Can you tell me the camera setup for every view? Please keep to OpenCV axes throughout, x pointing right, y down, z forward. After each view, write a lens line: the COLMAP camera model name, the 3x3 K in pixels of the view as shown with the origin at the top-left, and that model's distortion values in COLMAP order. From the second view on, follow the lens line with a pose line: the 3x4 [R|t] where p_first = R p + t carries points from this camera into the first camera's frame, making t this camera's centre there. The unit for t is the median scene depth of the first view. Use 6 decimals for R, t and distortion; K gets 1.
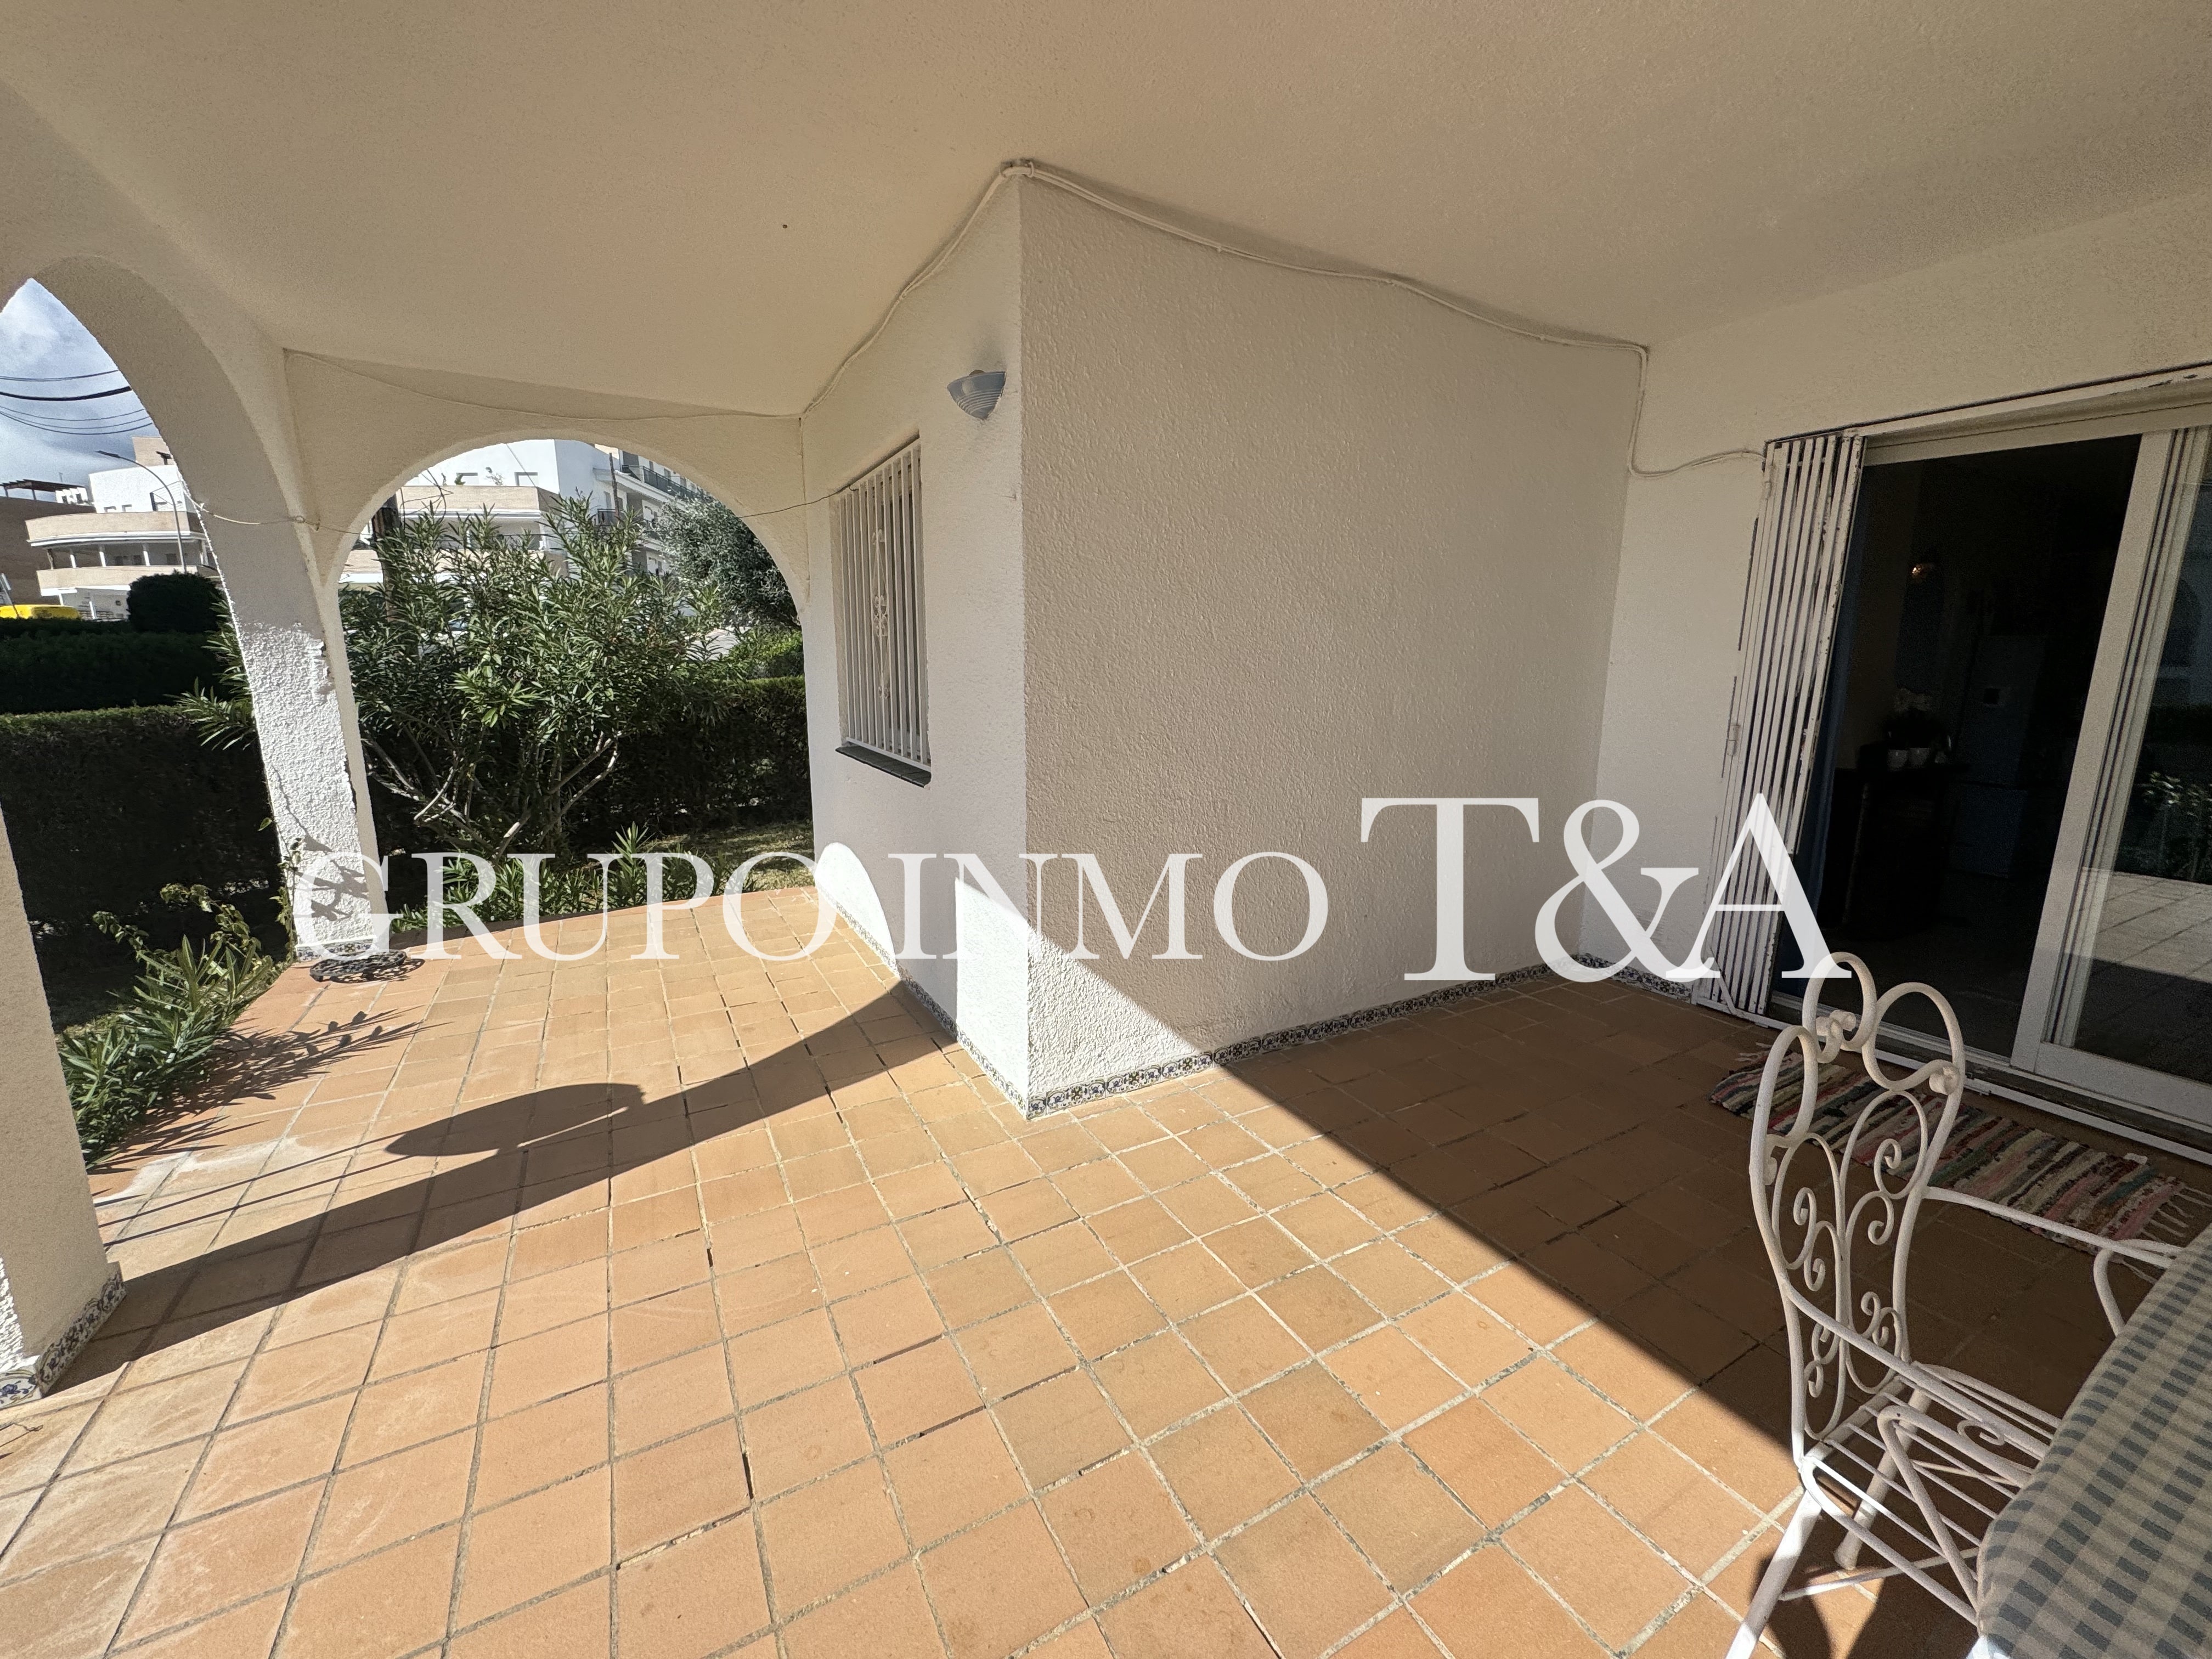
lens RADIAL K [[883.2, 0, 1107.1], [0, 883.2, 825.1], [0, 0, 1]] dist [-0.000650, -0.000088]
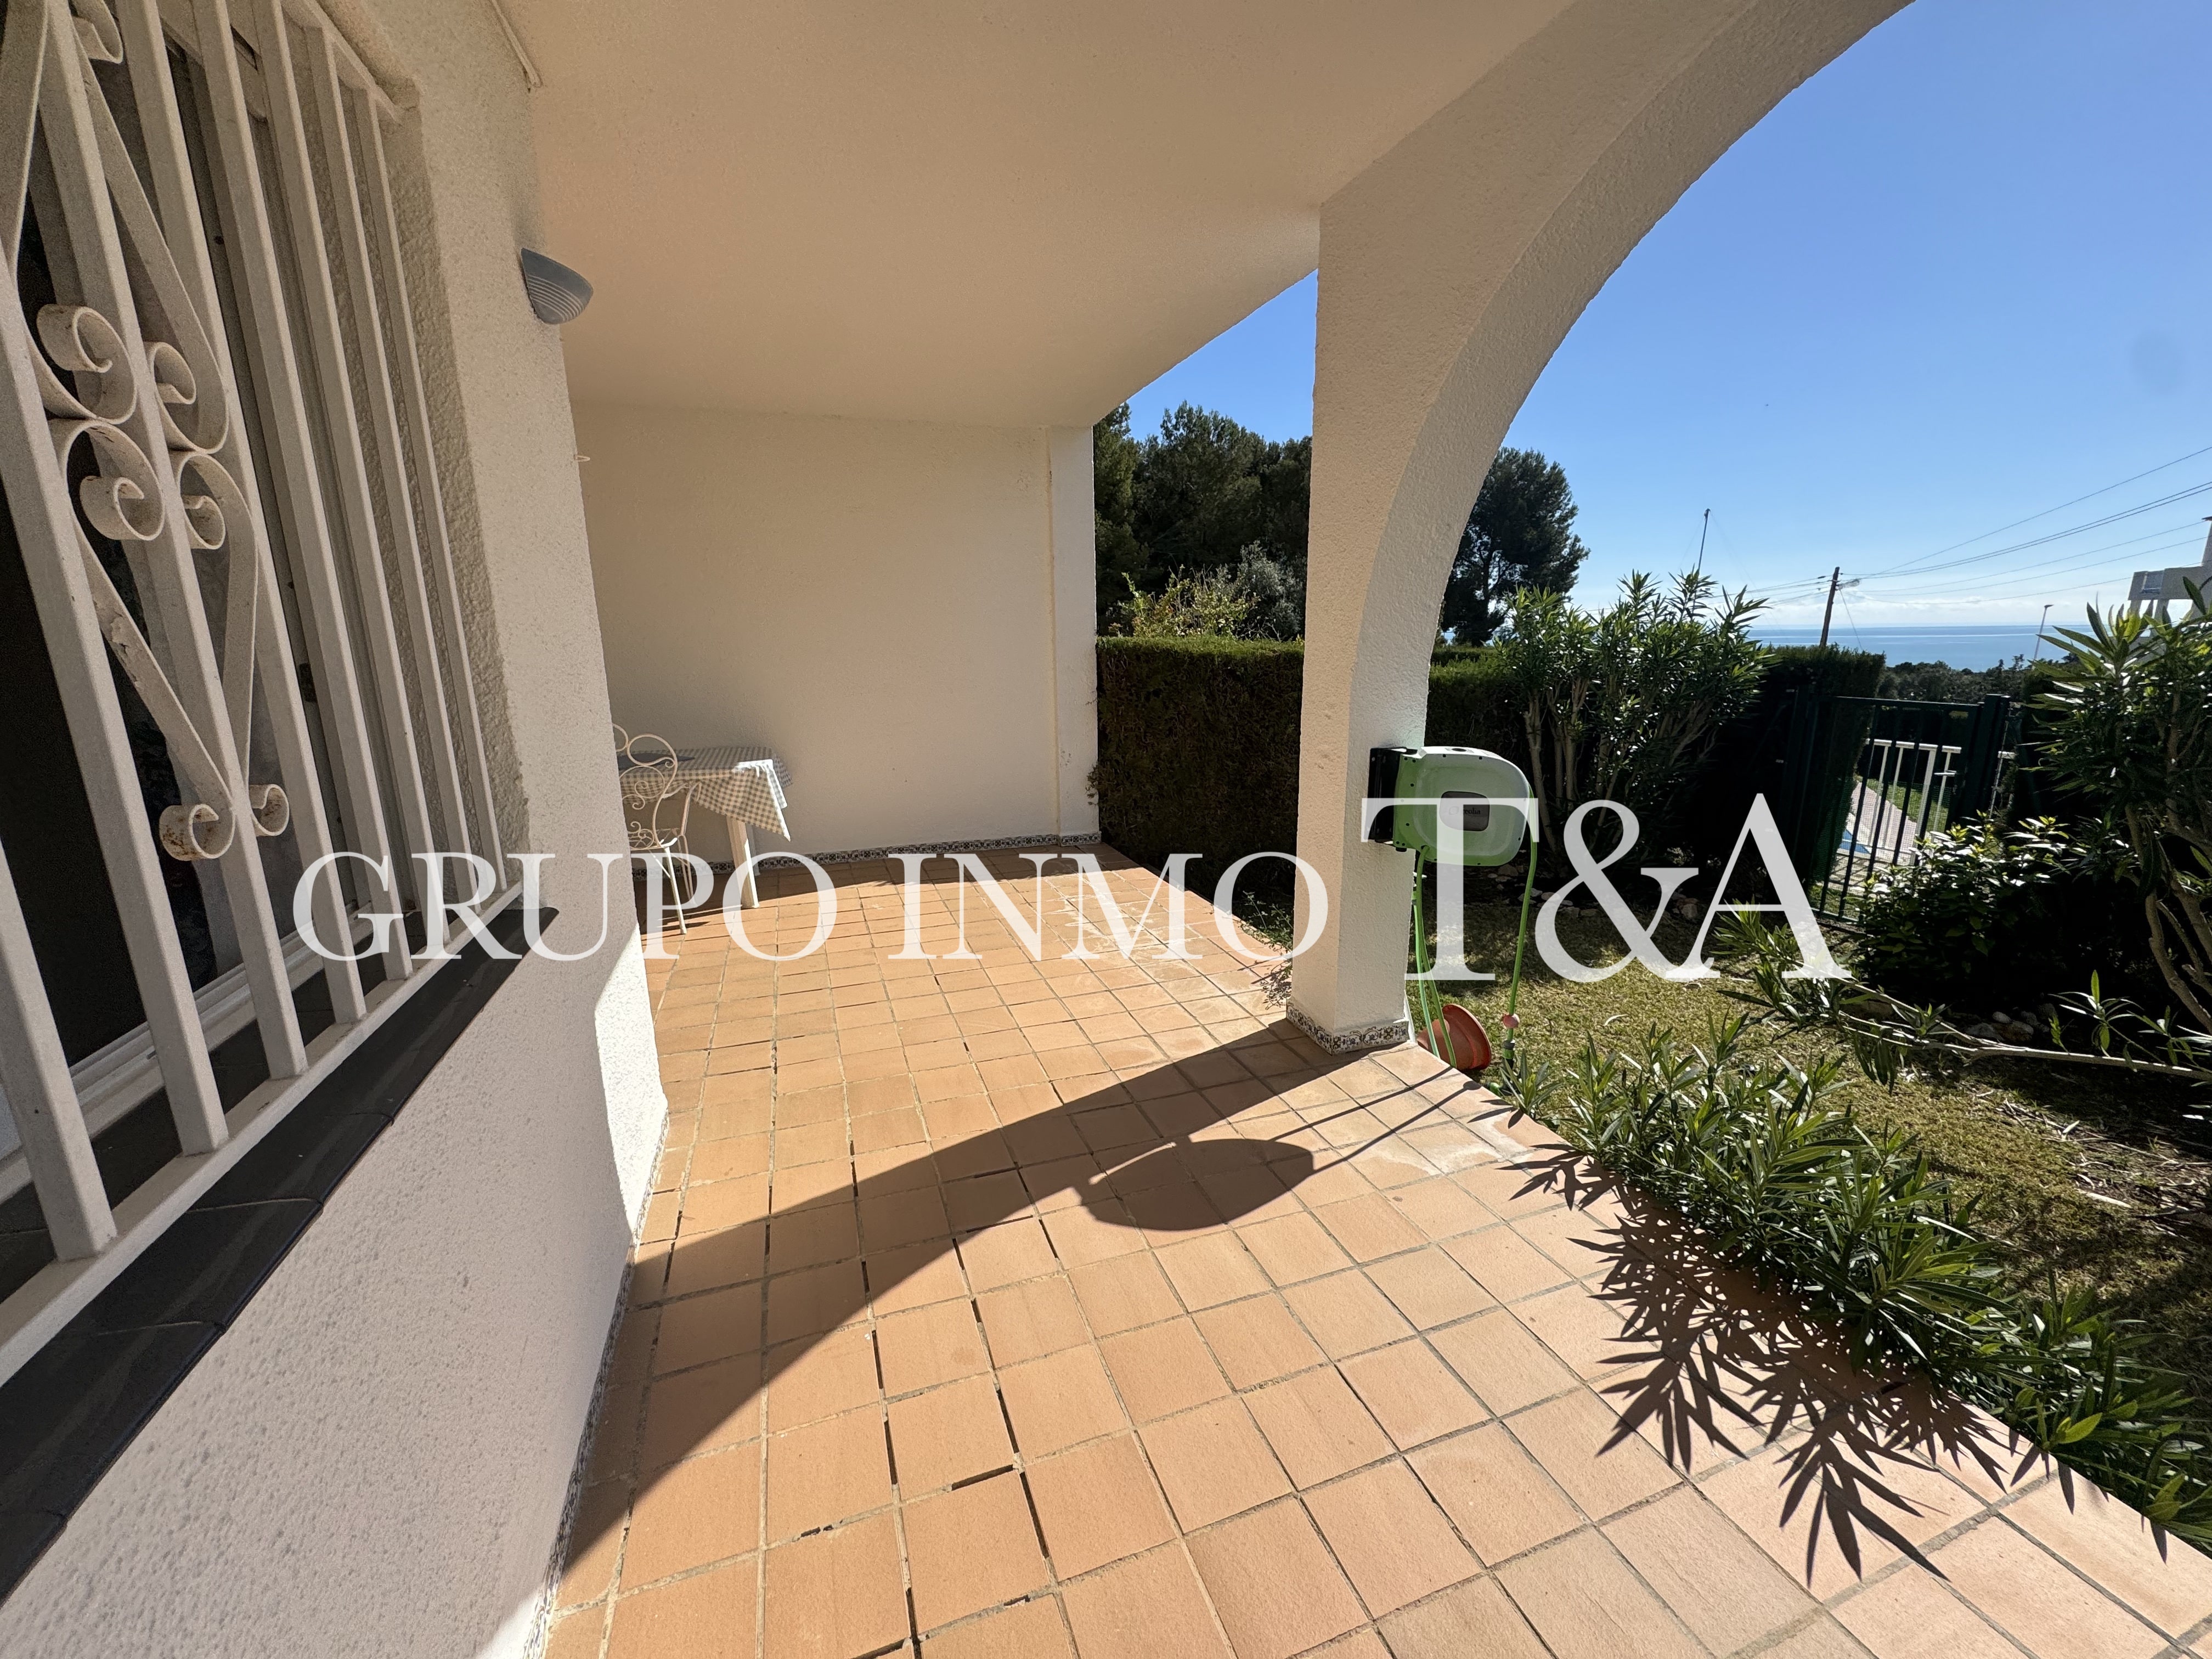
lens RADIAL K [[883.2, 0, 1107.1], [0, 883.2, 825.1], [0, 0, 1]] dist [-0.000650, -0.000088]
pose [[-0.986198, -0.033387, 0.162170, -0.626866], [0.034058, 0.917608, 0.396025, -0.288223], [-0.162031, 0.396082, -0.903806, 1.480064]]
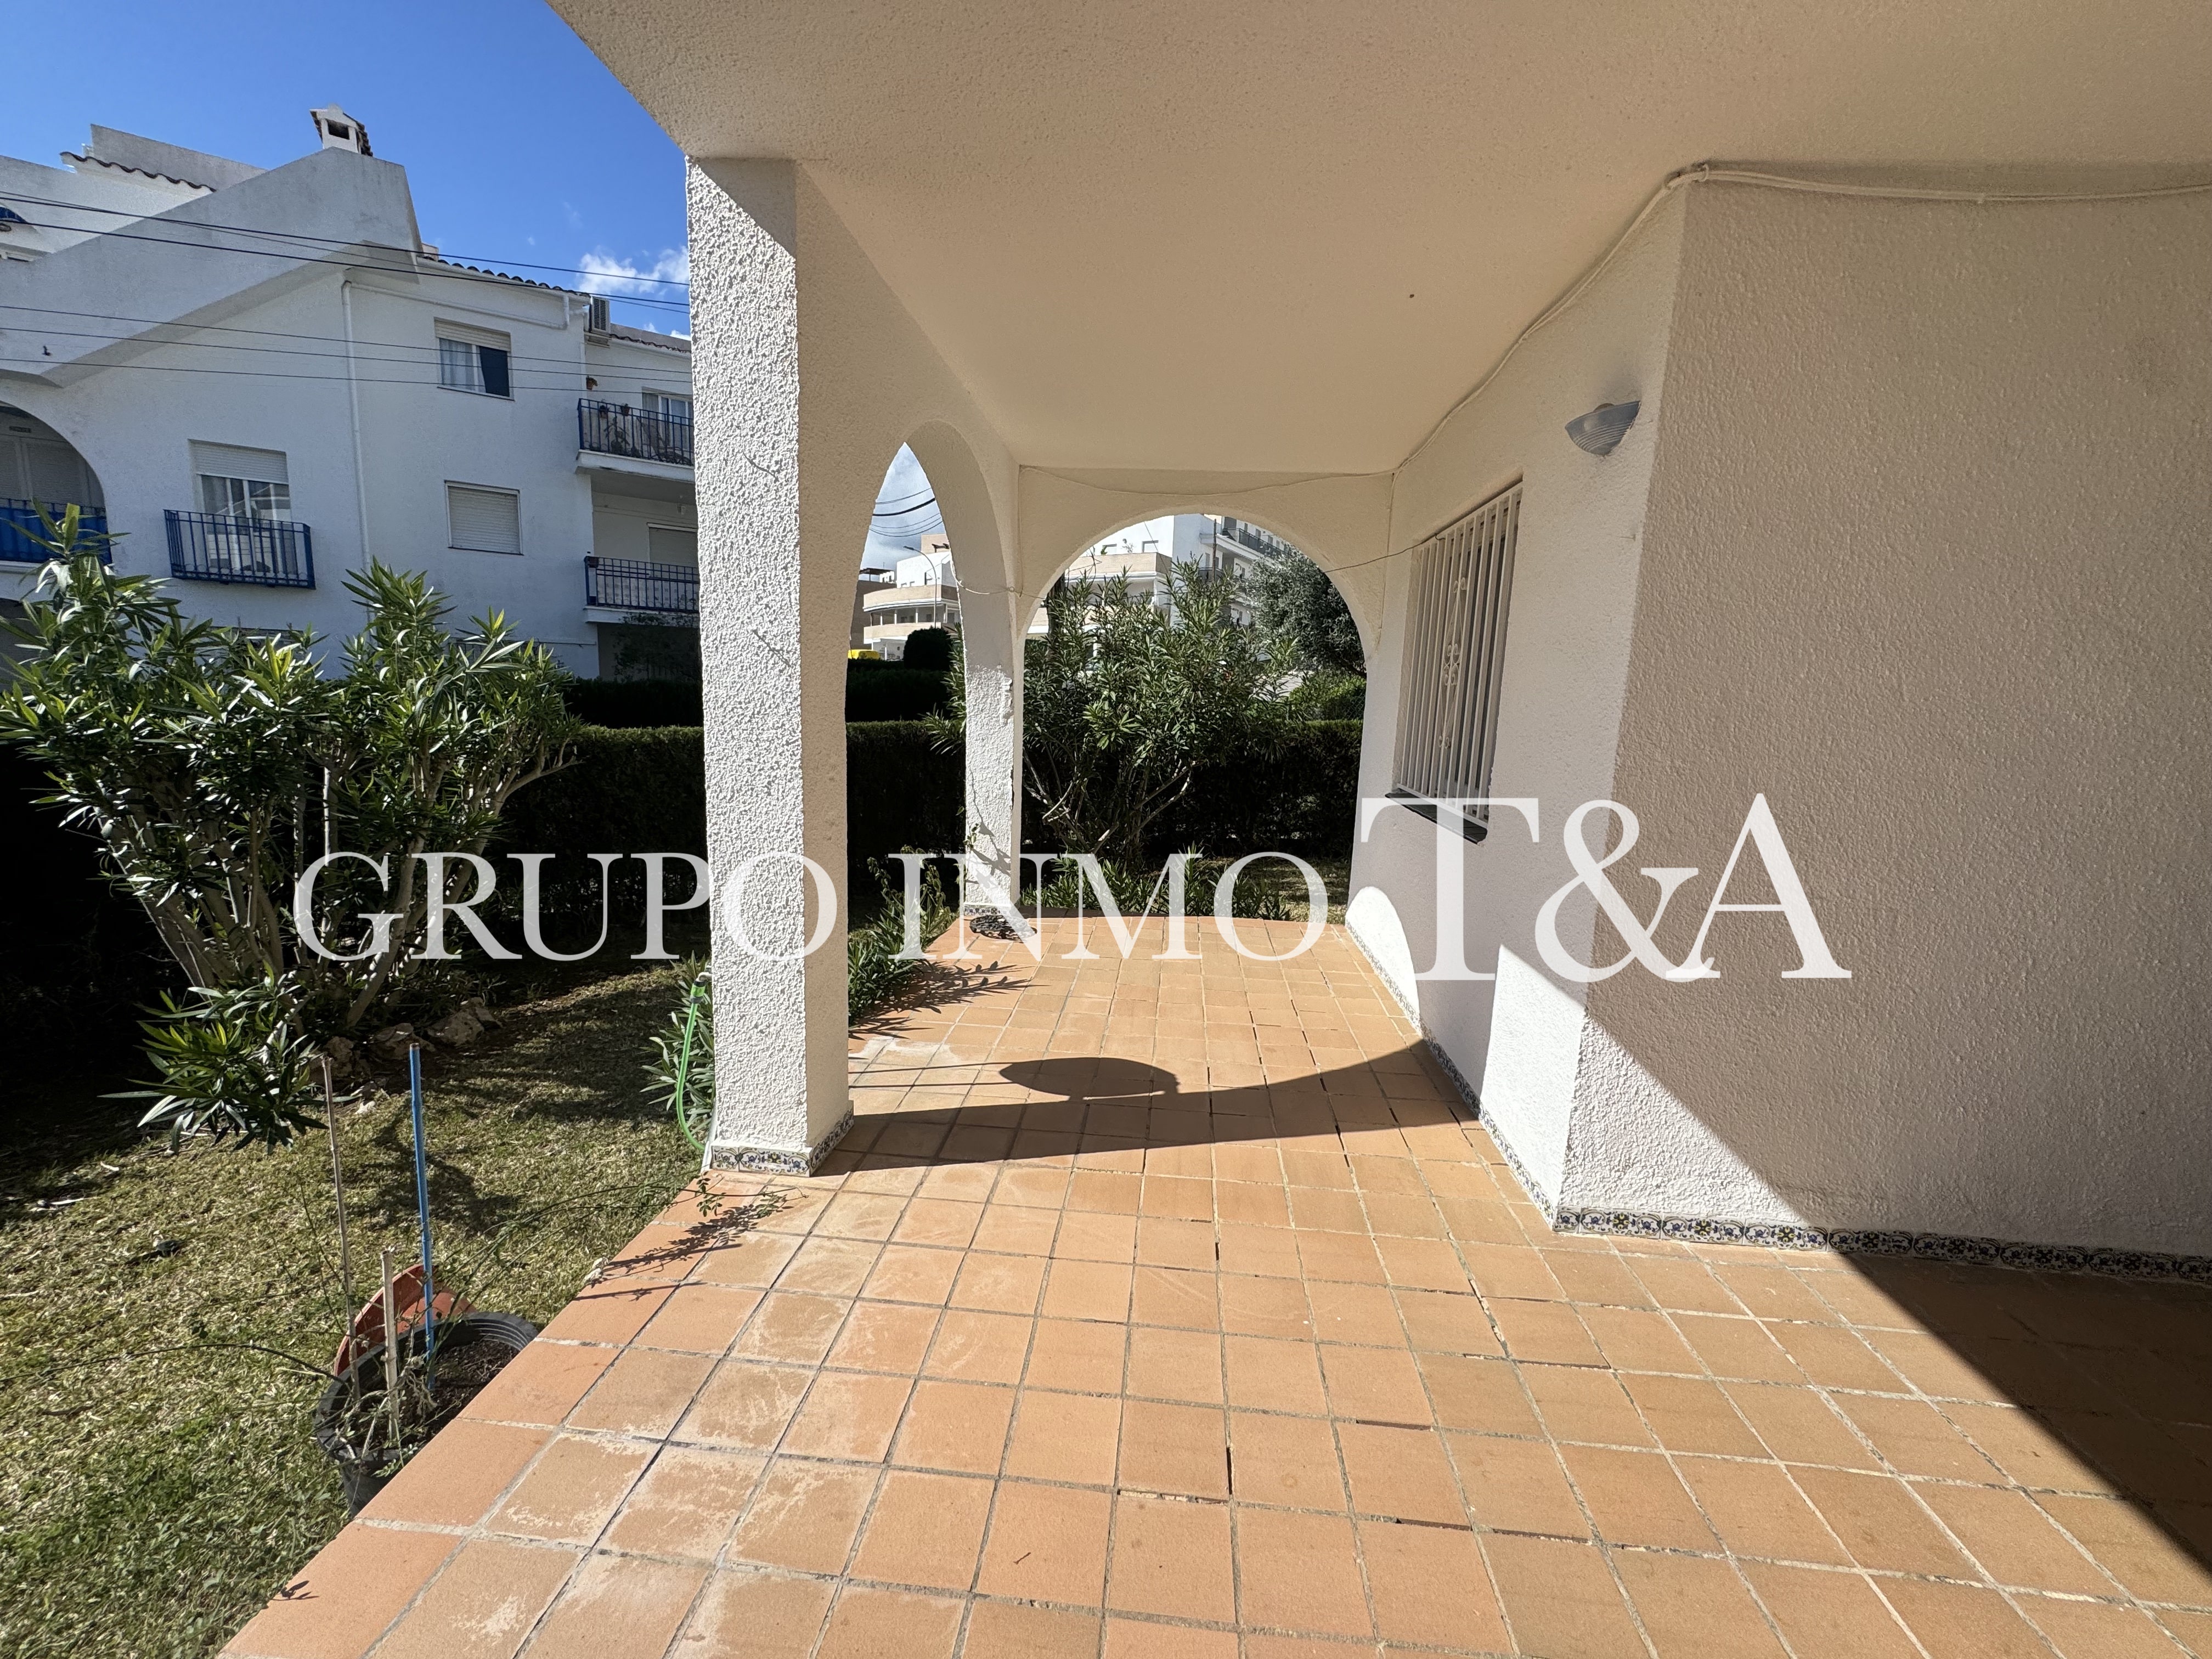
lens RADIAL K [[883.2, 0, 1107.1], [0, 883.2, 825.1], [0, 0, 1]] dist [-0.000650, -0.000088]
pose [[0.825826, 0.110541, -0.552985, -0.014071], [-0.137436, 0.990484, -0.007251, -0.001046], [0.546922, 0.081988, 0.833160, -0.012984]]
